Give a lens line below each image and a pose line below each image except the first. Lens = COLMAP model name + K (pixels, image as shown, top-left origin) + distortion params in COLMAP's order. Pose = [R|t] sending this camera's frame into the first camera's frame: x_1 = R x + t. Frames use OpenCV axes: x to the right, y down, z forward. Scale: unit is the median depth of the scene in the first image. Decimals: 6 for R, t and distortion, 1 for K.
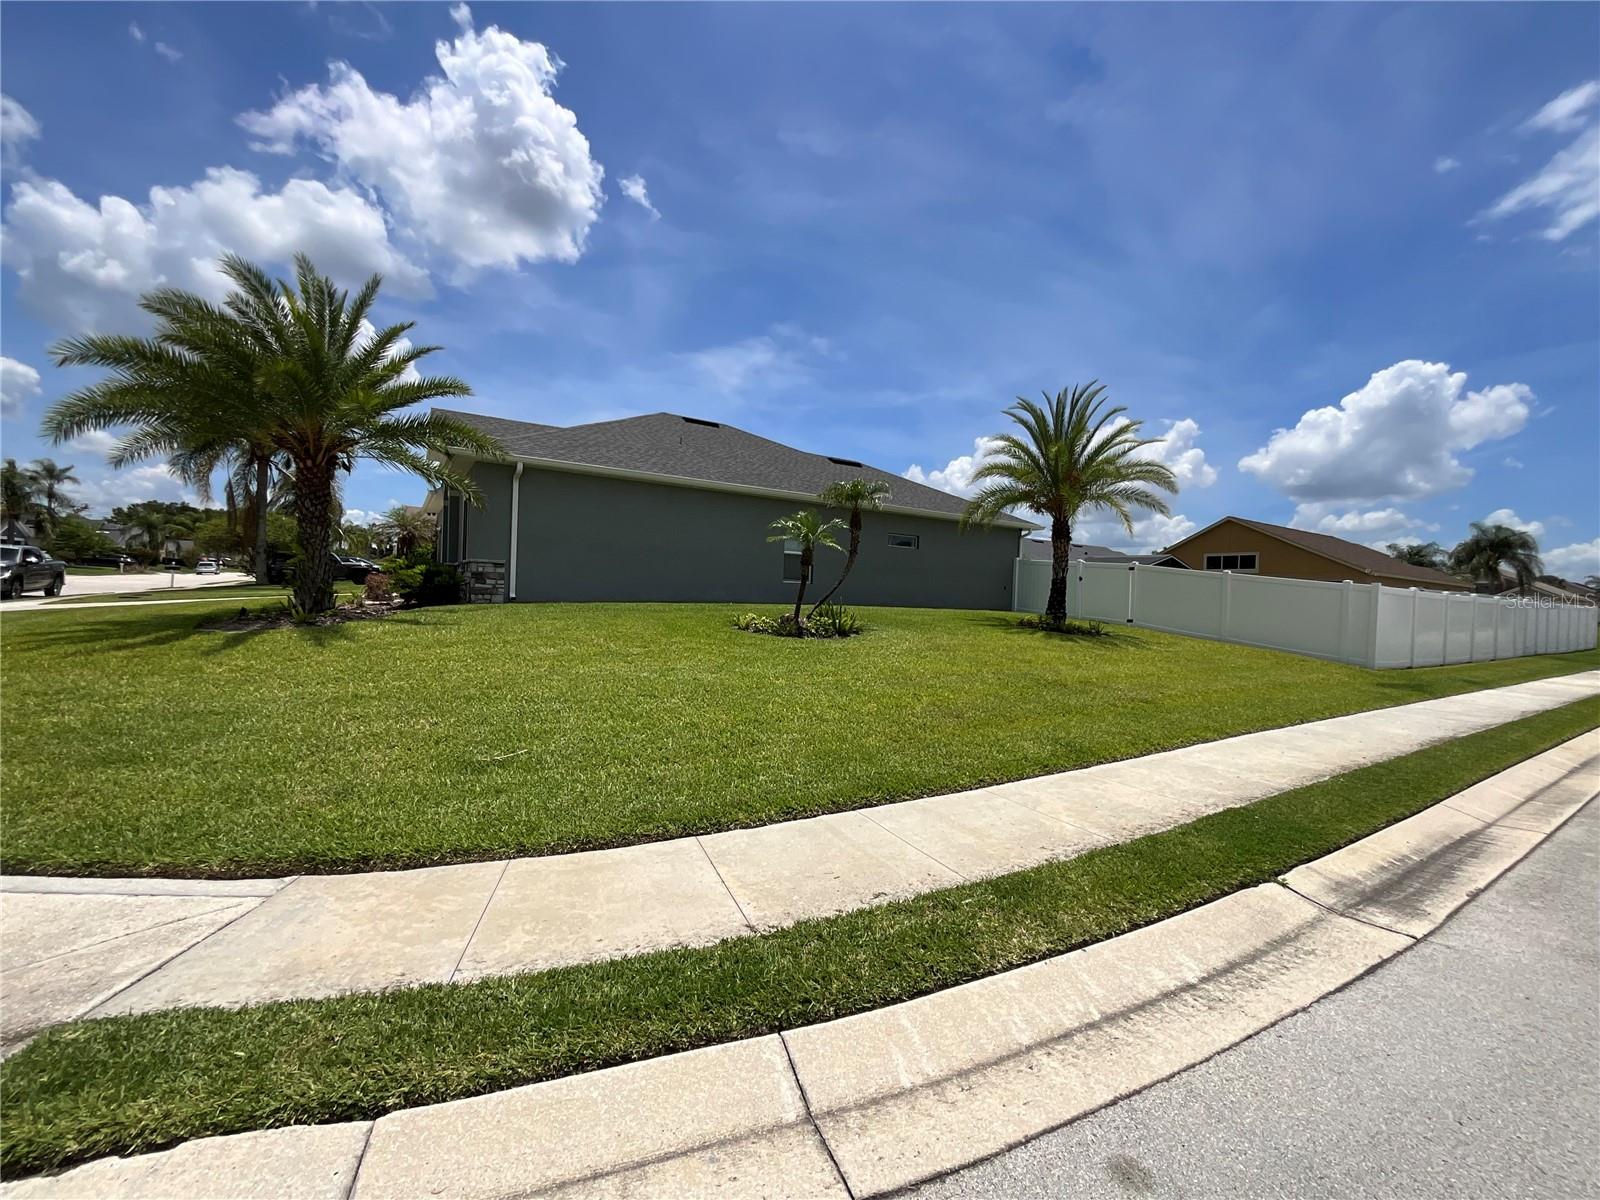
lens RADIAL K [[649.2, 0, 808.8], [0, 649.2, 586.9], [0, 0, 1]] dist [-0.001537, 0.000045]
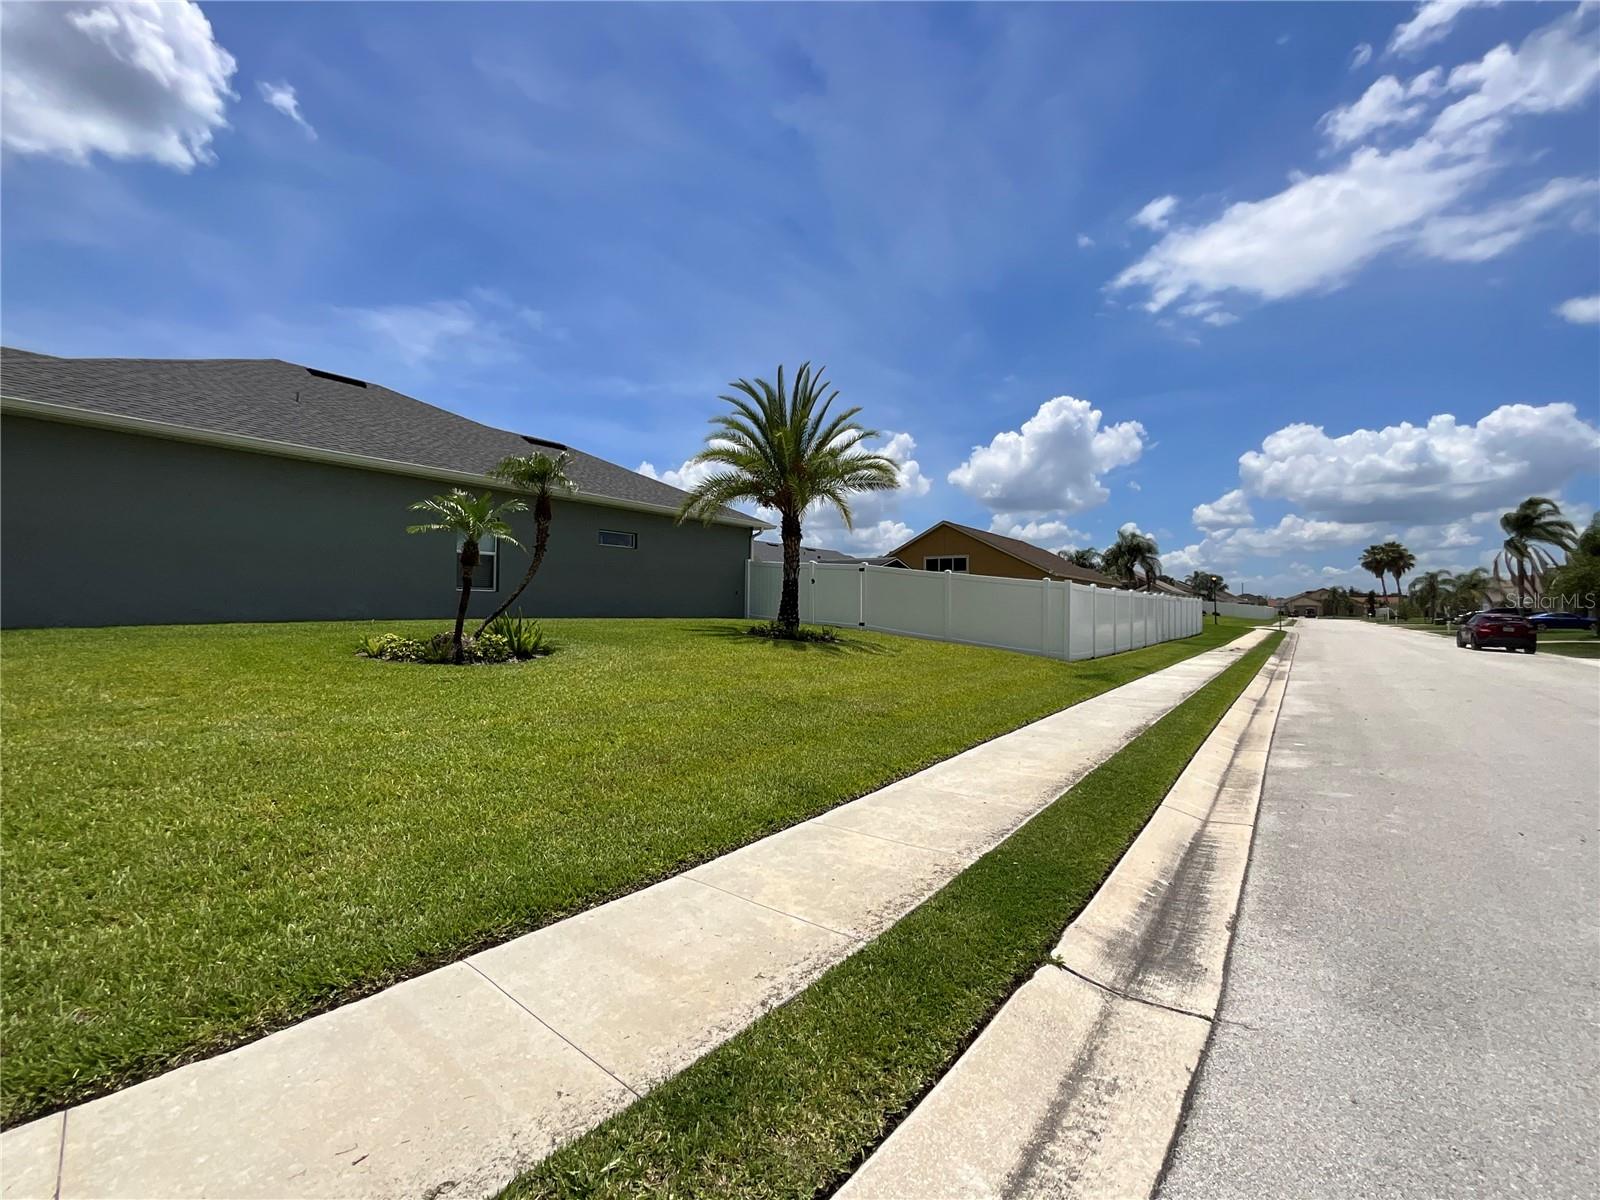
lens RADIAL K [[699.4, 0, 807.8], [0, 699.4, 575.8], [0, 0, 1]] dist [-0.011126, -0.001051]
pose [[0.926146, -0.010180, 0.377029, 0.051151], [0.020533, 0.999514, -0.023449, 0.005389], [-0.376607, 0.029459, 0.925905, 0.112146]]
